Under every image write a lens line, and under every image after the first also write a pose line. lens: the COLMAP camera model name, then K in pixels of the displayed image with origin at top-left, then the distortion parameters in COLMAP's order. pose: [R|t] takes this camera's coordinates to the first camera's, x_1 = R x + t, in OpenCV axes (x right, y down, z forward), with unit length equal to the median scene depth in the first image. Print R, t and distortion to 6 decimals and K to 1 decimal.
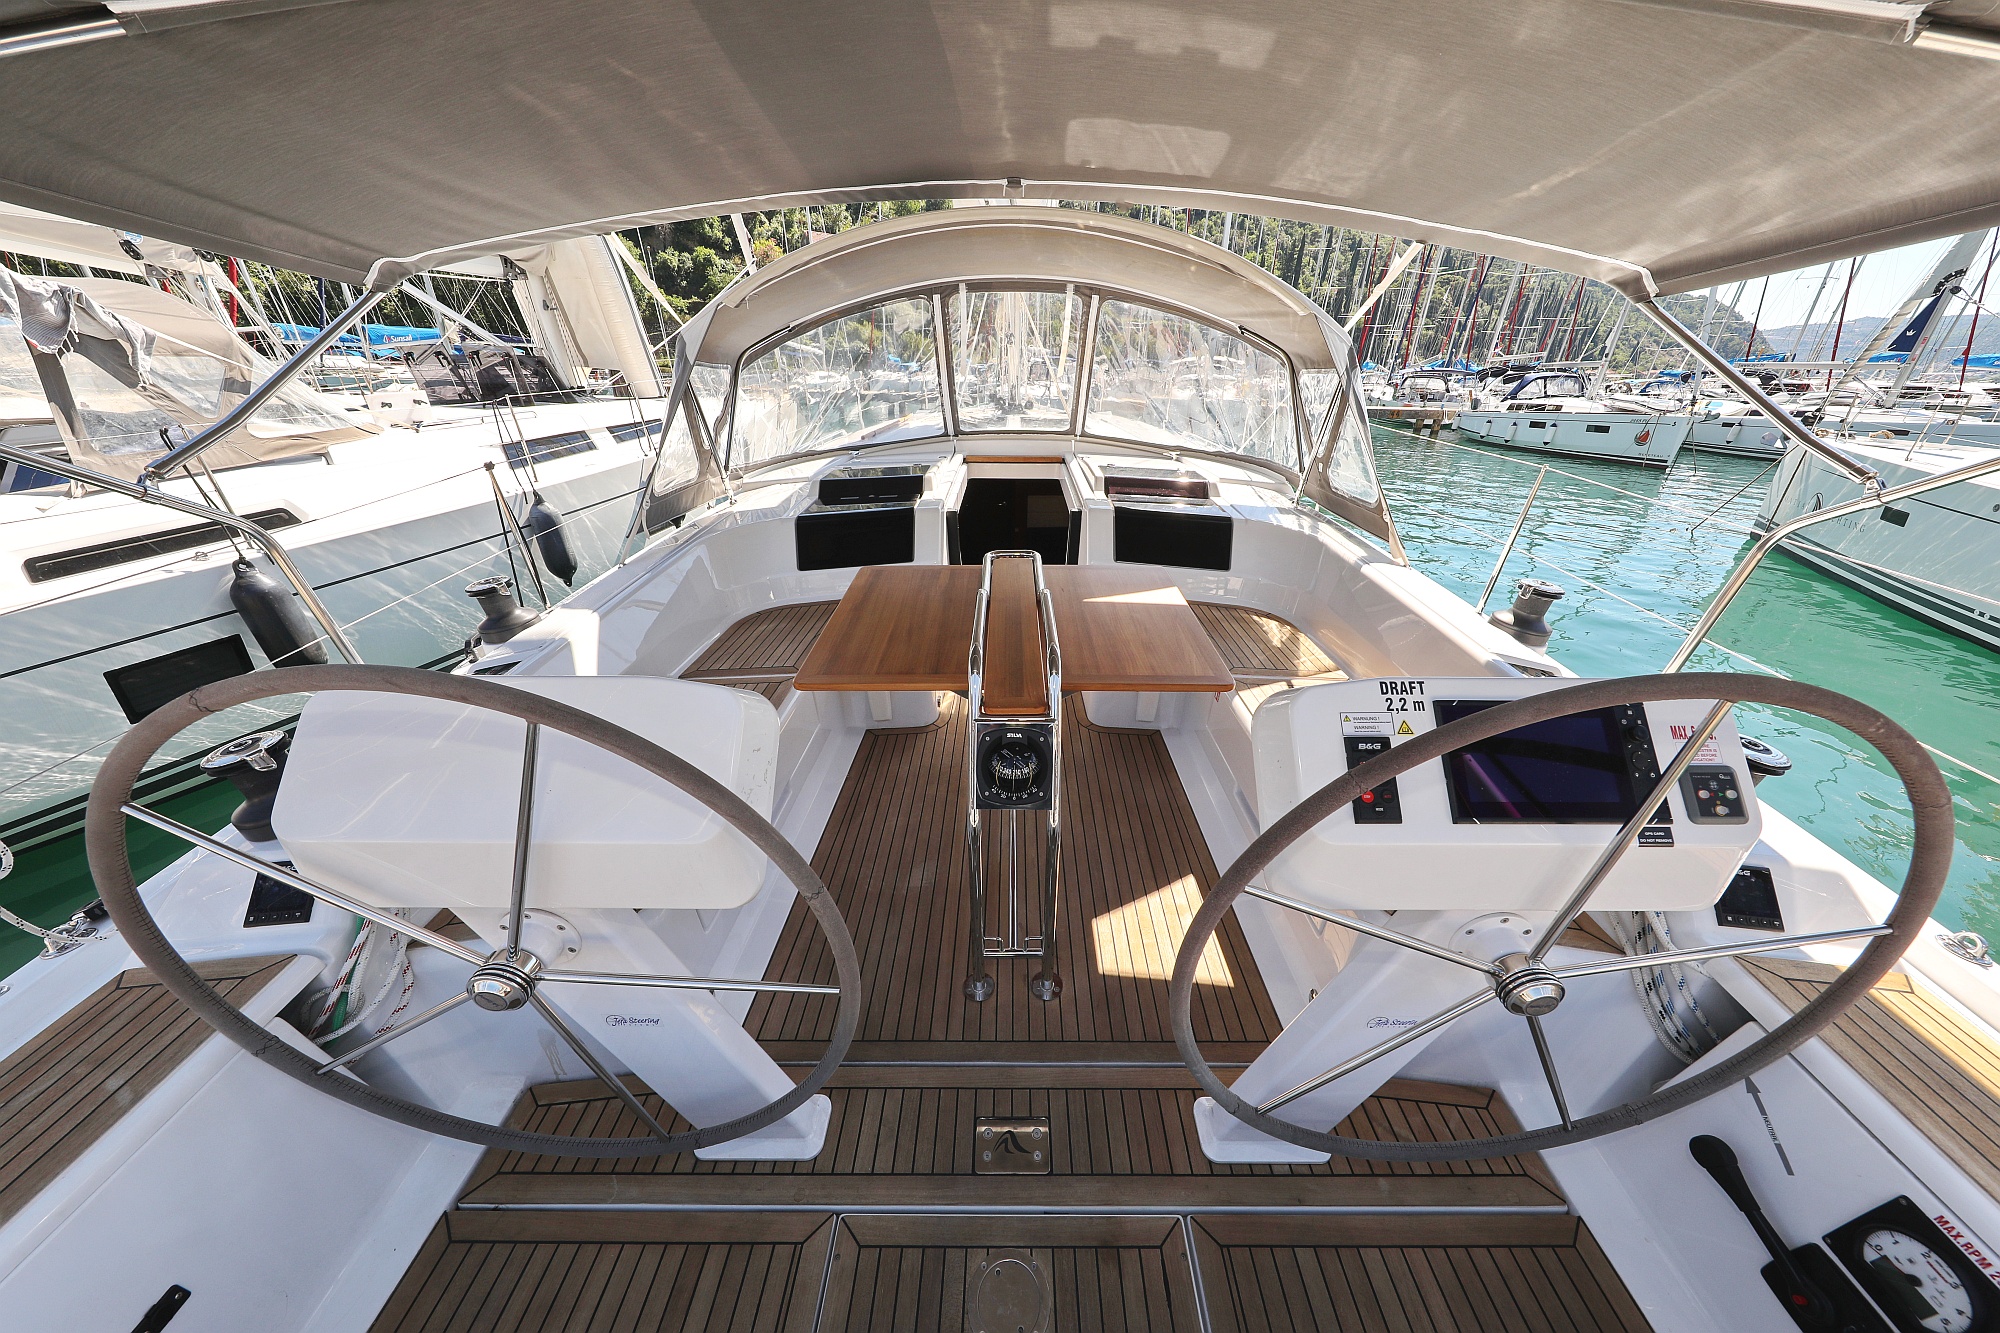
lens RADIAL K [[643.4, 0, 1000.0], [0, 643.4, 666.5], [0, 0, 1]] dist [0.000953, -0.000045]
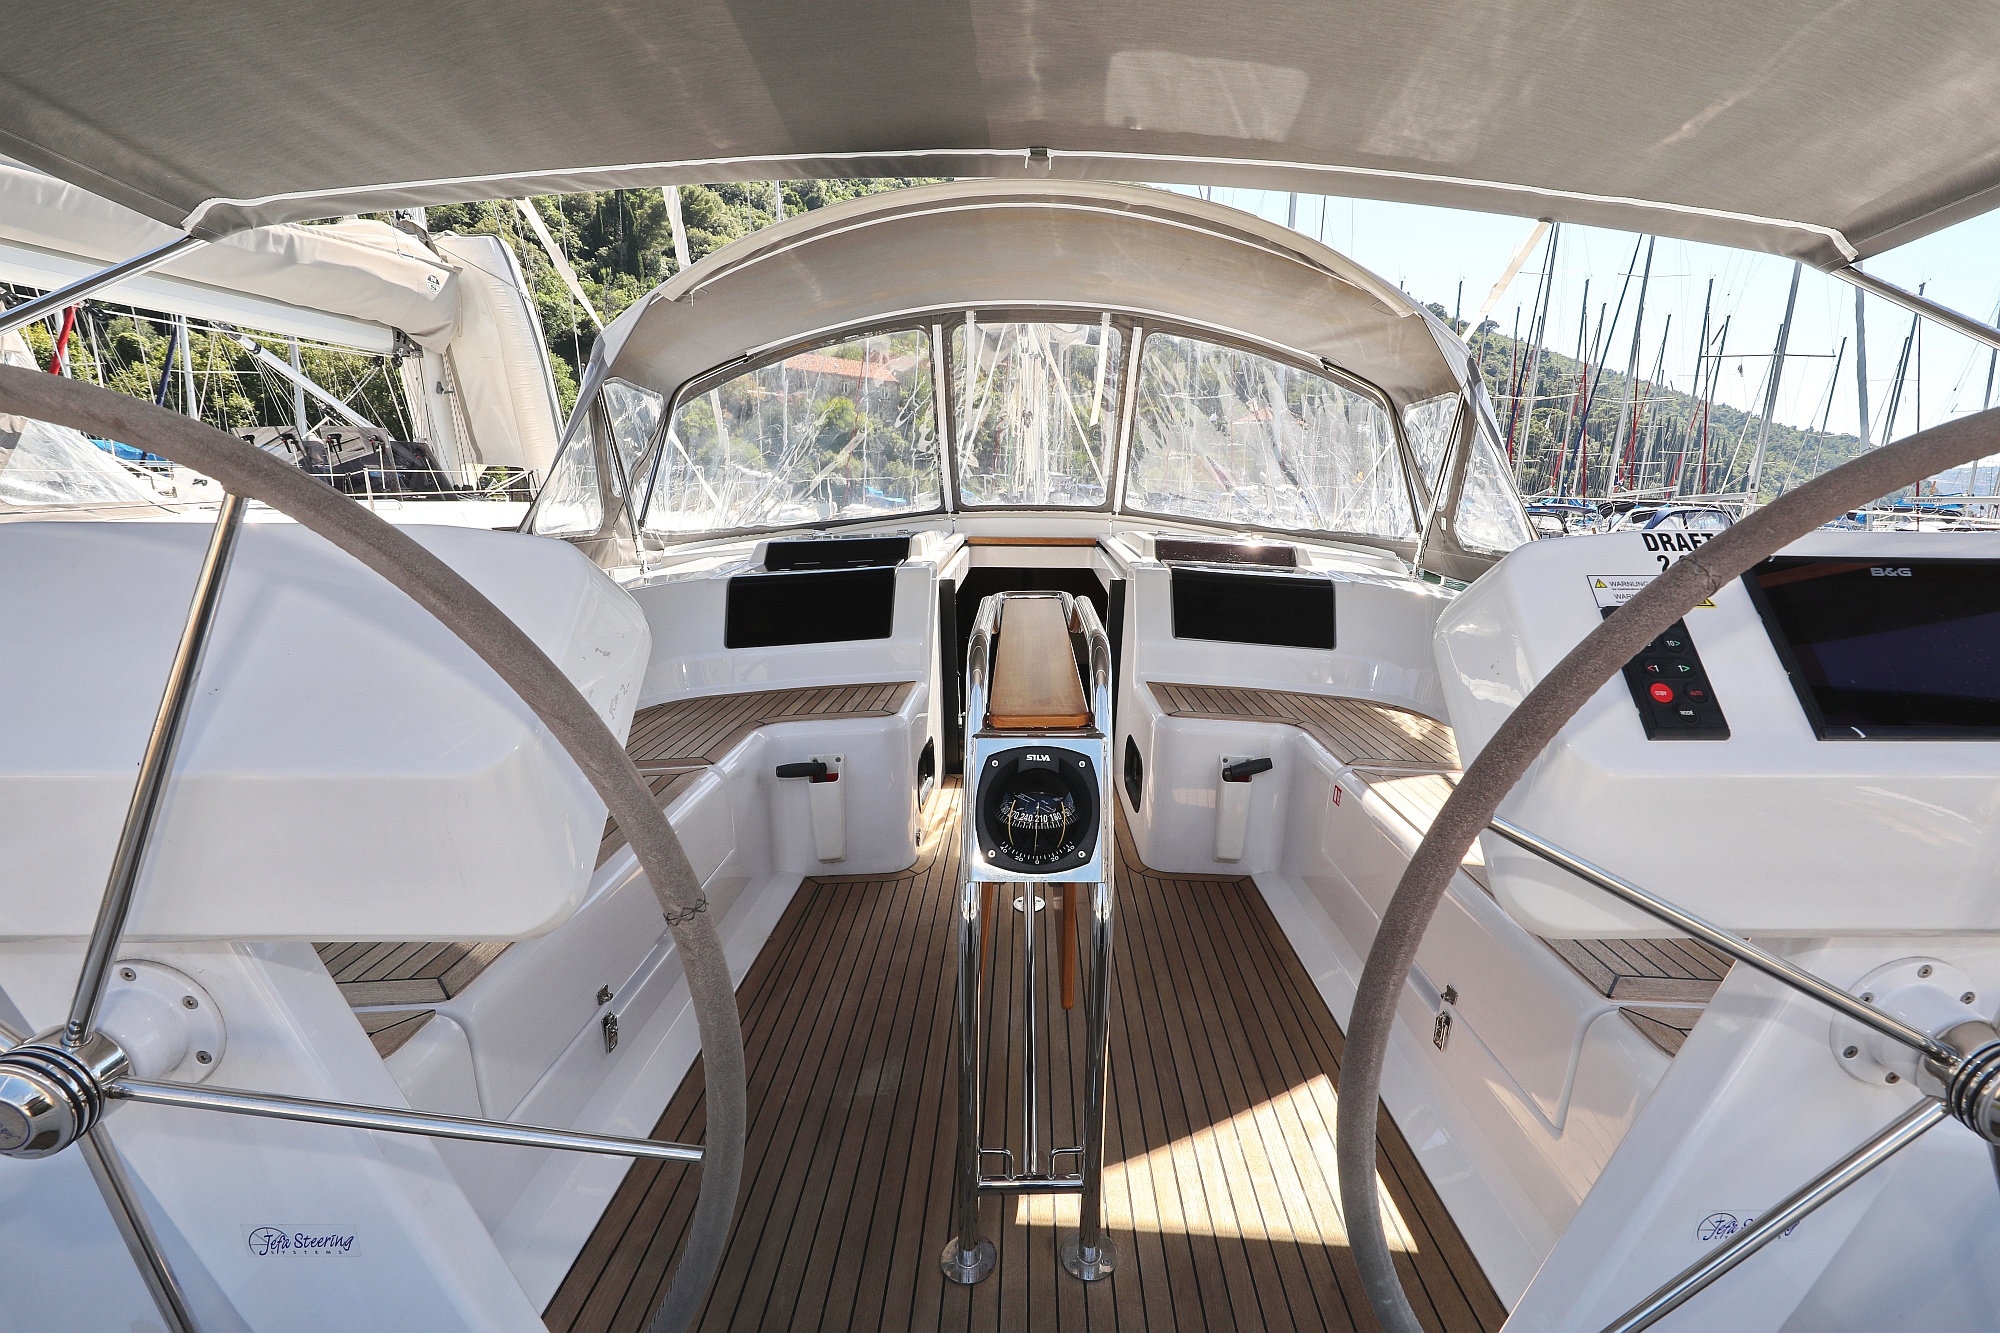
lens RADIAL K [[867.6, 0, 1035.1], [0, 867.6, 673.3], [0, 0, 1]] dist [0.003172, -0.005462]
pose [[0.999283, 0.019041, 0.032737, -0.006010], [-0.010325, 0.968646, -0.248231, 0.111442], [-0.036437, 0.247715, 0.968148, 0.080981]]
